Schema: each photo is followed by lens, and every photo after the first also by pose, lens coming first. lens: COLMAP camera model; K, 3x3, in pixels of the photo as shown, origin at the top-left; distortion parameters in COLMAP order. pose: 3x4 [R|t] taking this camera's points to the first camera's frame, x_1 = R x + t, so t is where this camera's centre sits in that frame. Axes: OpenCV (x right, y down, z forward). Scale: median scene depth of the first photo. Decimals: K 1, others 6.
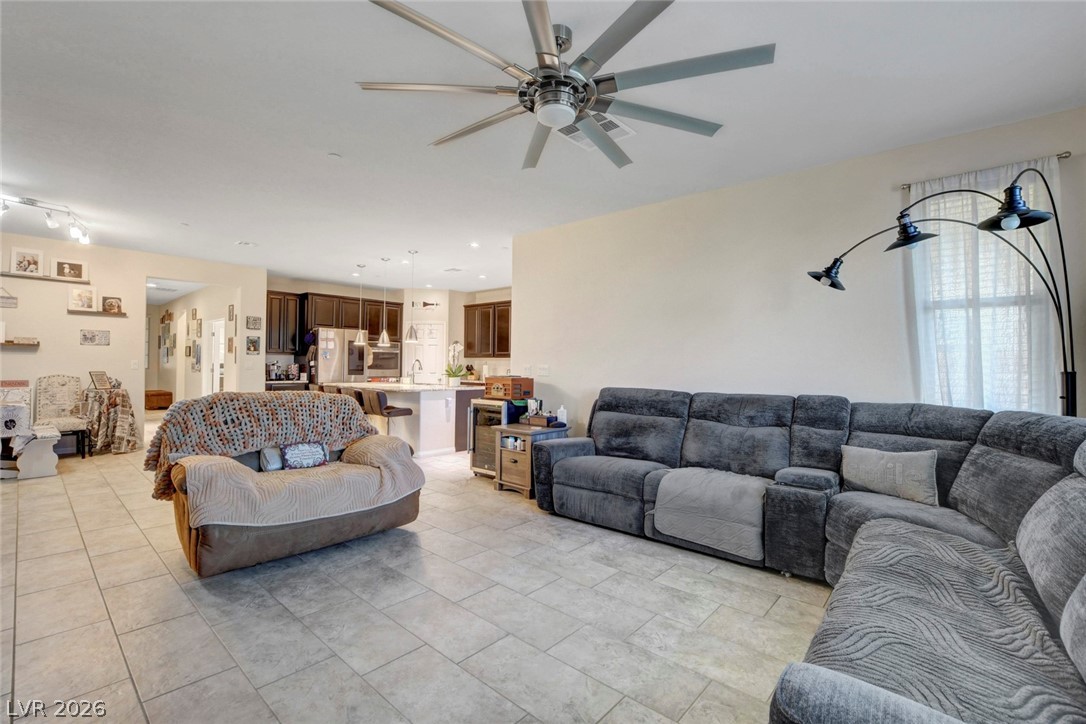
lens RADIAL K [[487.0, 0, 578.4], [0, 487.0, 361.5], [0, 0, 1]] dist [-0.027460, 0.000373]
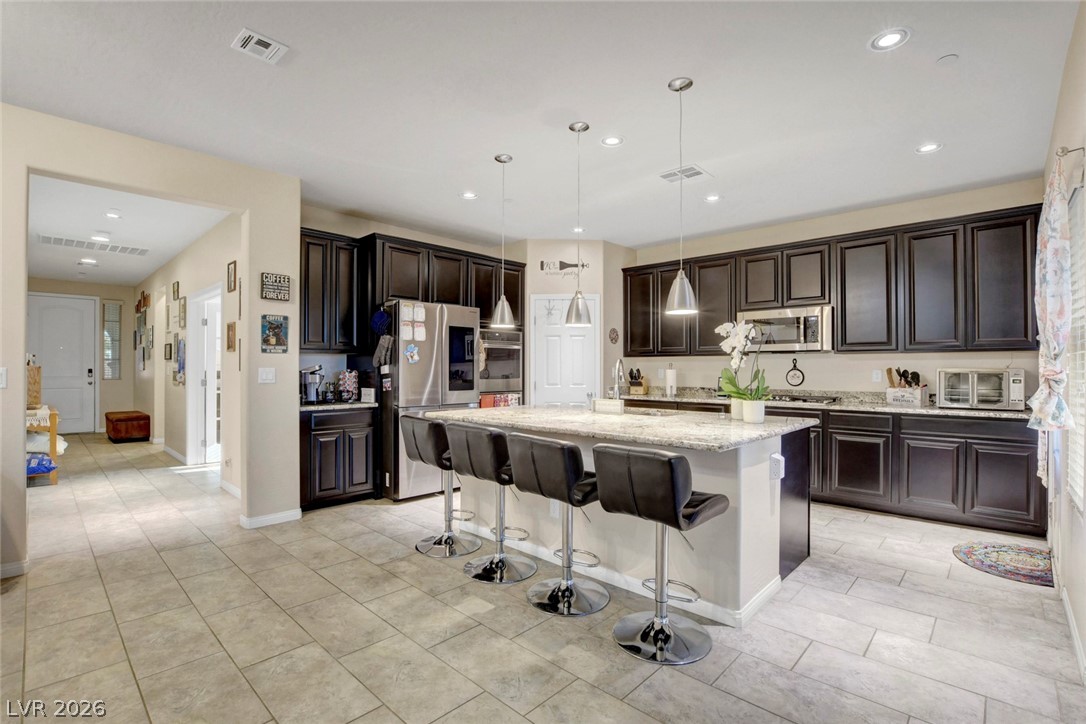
lens RADIAL K [[501.2, 0, 584.7], [0, 501.2, 367.4], [0, 0, 1]] dist [-0.045382, 0.000748]
pose [[0.999864, -0.009869, -0.013229, -0.334572], [0.009973, 0.999920, 0.007794, -0.000534], [0.013151, -0.007925, 0.999882, 0.475322]]
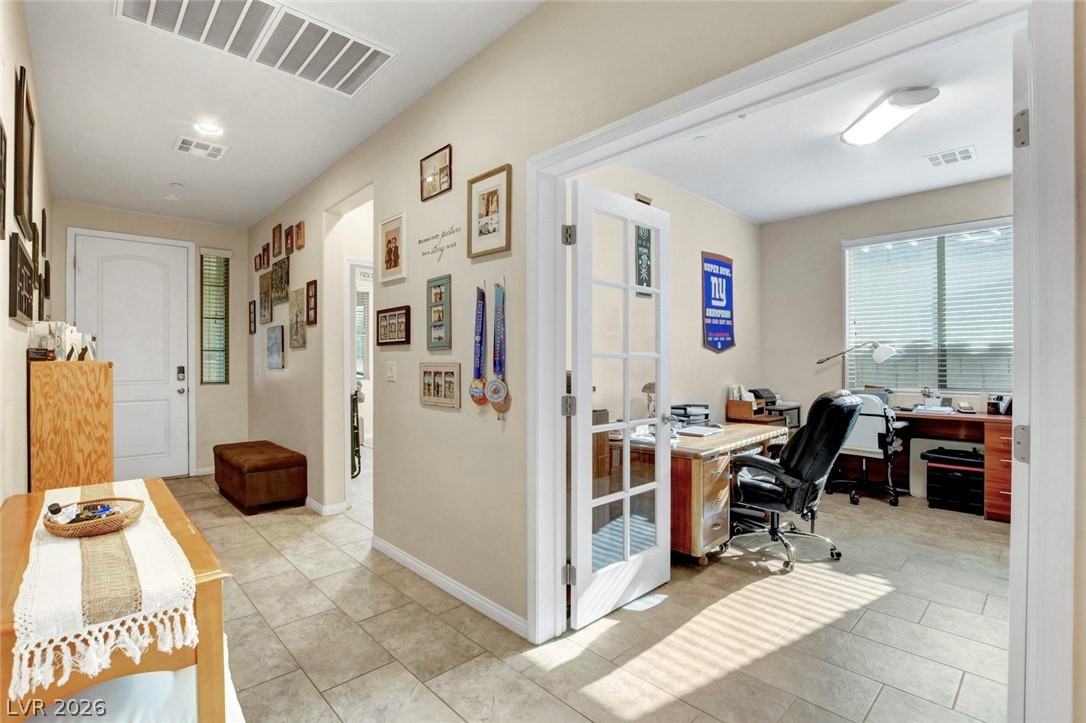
lens RADIAL K [[499.8, 0, 541.7], [0, 499.8, 363.5], [0, 0, 1]] dist [-0.039169, 0.006915]
pose [[0.993525, -0.012195, -0.112957, -0.898557], [0.013373, 0.999864, 0.009681, -0.002344], [0.112823, -0.011129, 0.993553, 0.934018]]
